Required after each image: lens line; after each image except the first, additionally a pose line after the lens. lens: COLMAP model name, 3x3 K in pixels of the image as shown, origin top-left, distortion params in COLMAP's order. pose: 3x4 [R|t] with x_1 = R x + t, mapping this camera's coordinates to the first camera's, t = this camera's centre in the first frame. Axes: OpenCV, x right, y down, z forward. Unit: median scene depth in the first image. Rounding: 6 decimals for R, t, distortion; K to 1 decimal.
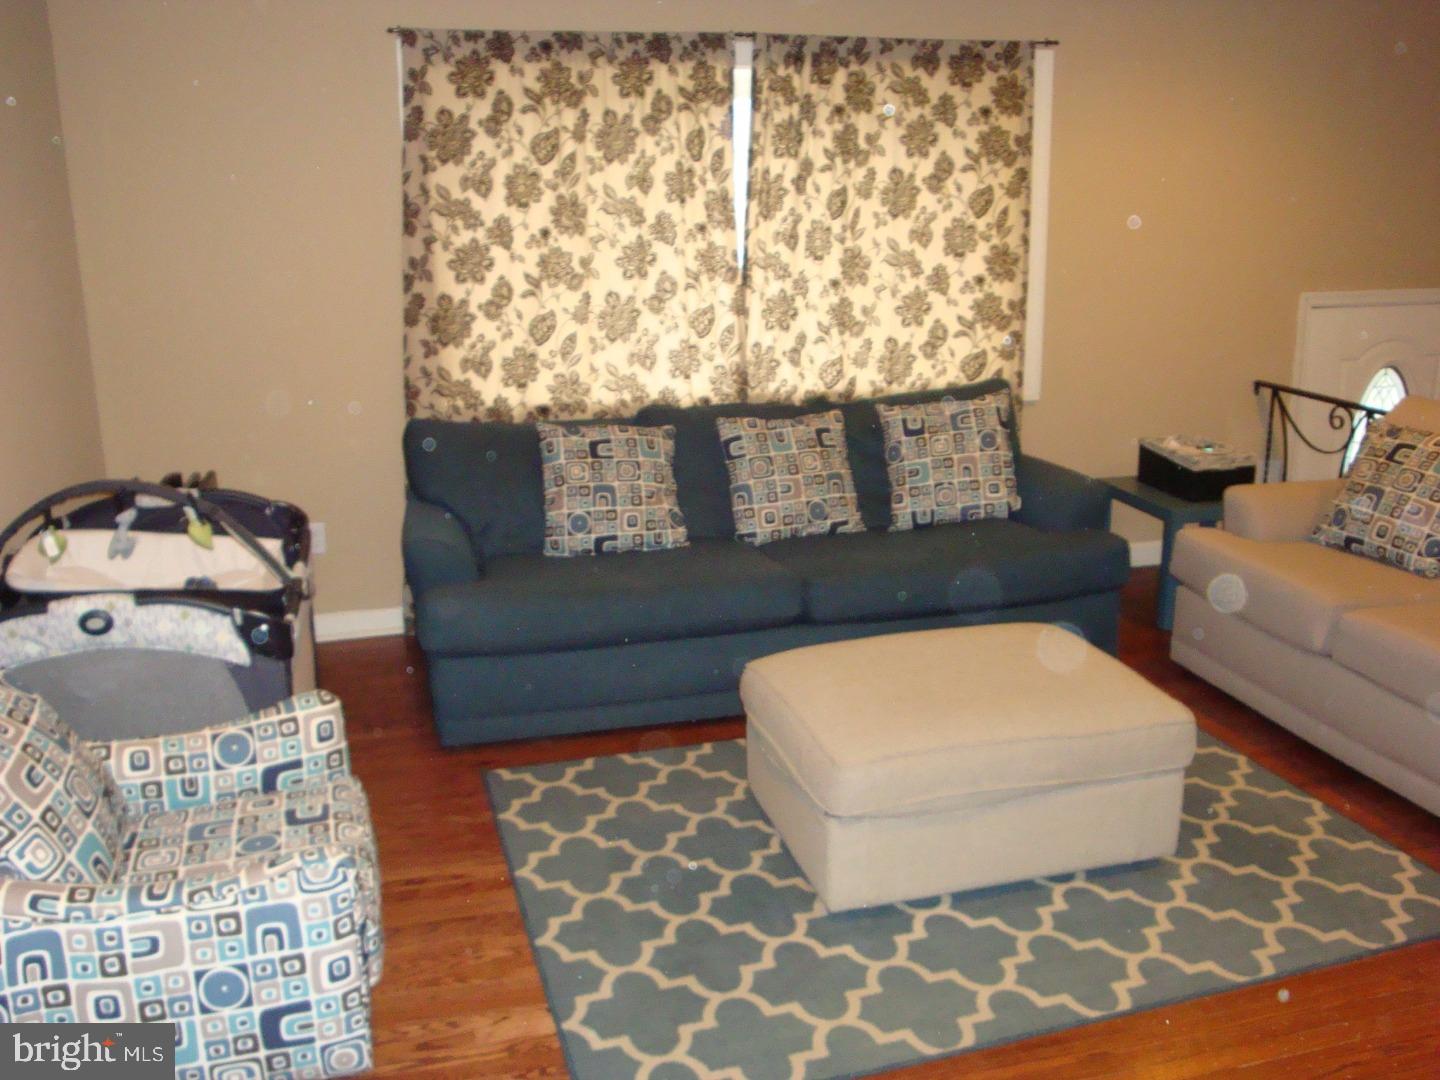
lens RADIAL K [[1328.1, 0, 716.1], [0, 1328.1, 558.1], [0, 0, 1]] dist [-0.152071, 0.149354]
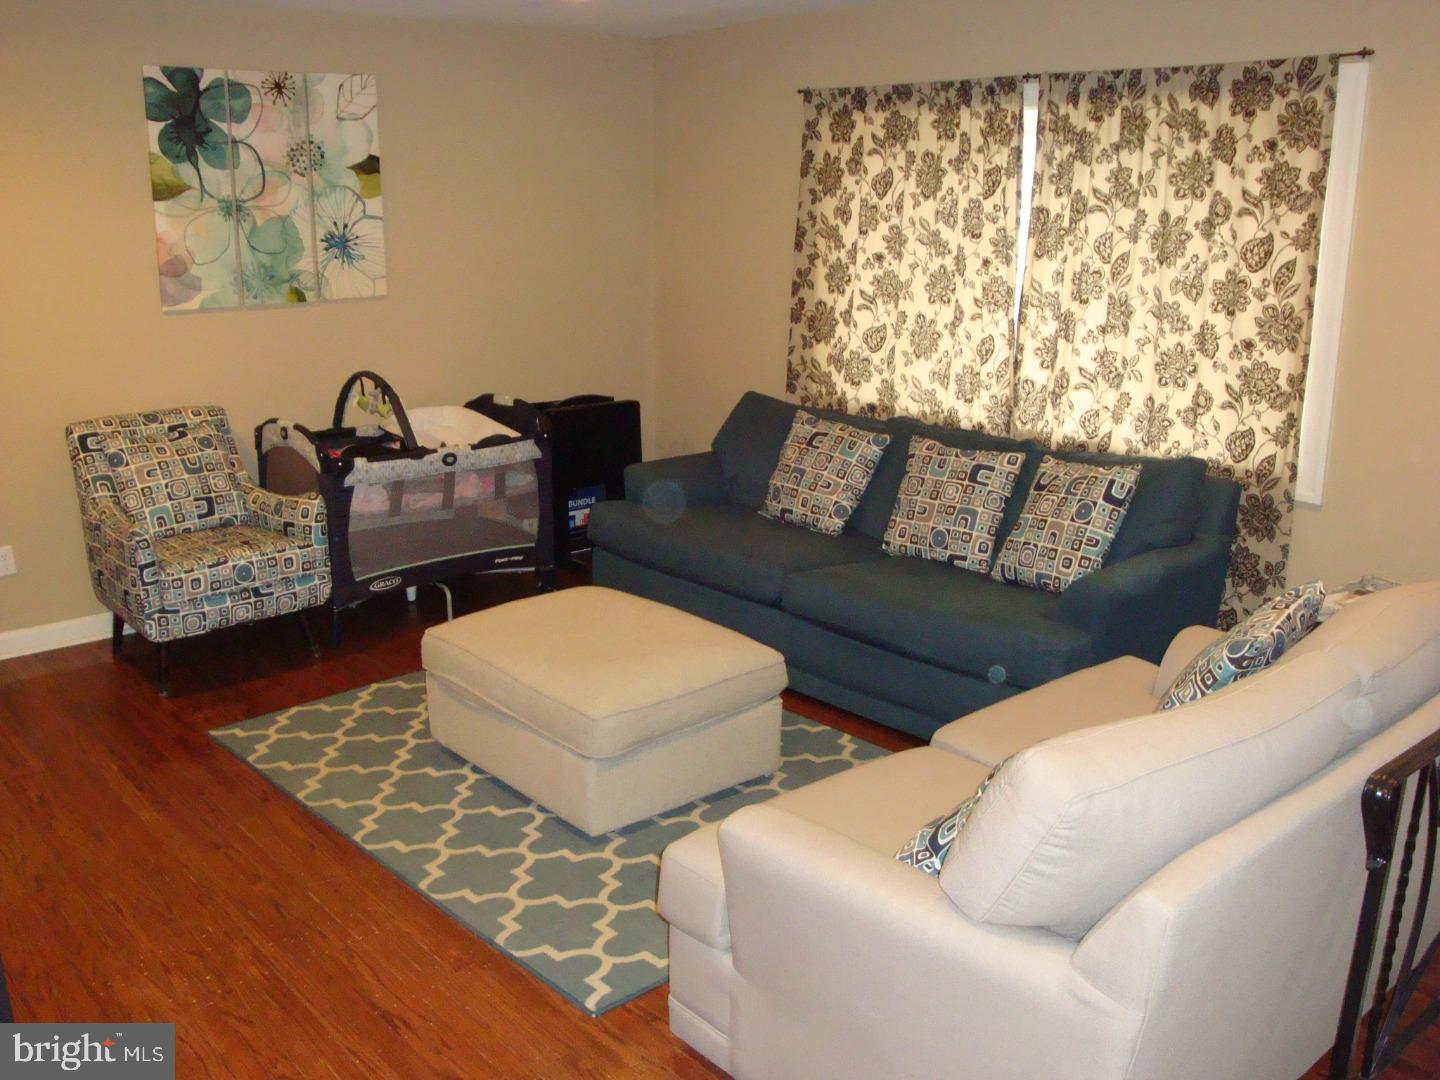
lens RADIAL K [[1328.1, 0, 716.1], [0, 1328.1, 558.1], [0, 0, 1]] dist [-0.152071, 0.149354]
pose [[0.430715, 0.249786, -0.867232, 0.865838], [-0.257568, 0.954991, 0.147140, -0.123199], [0.864953, 0.159996, 0.475666, 0.351432]]
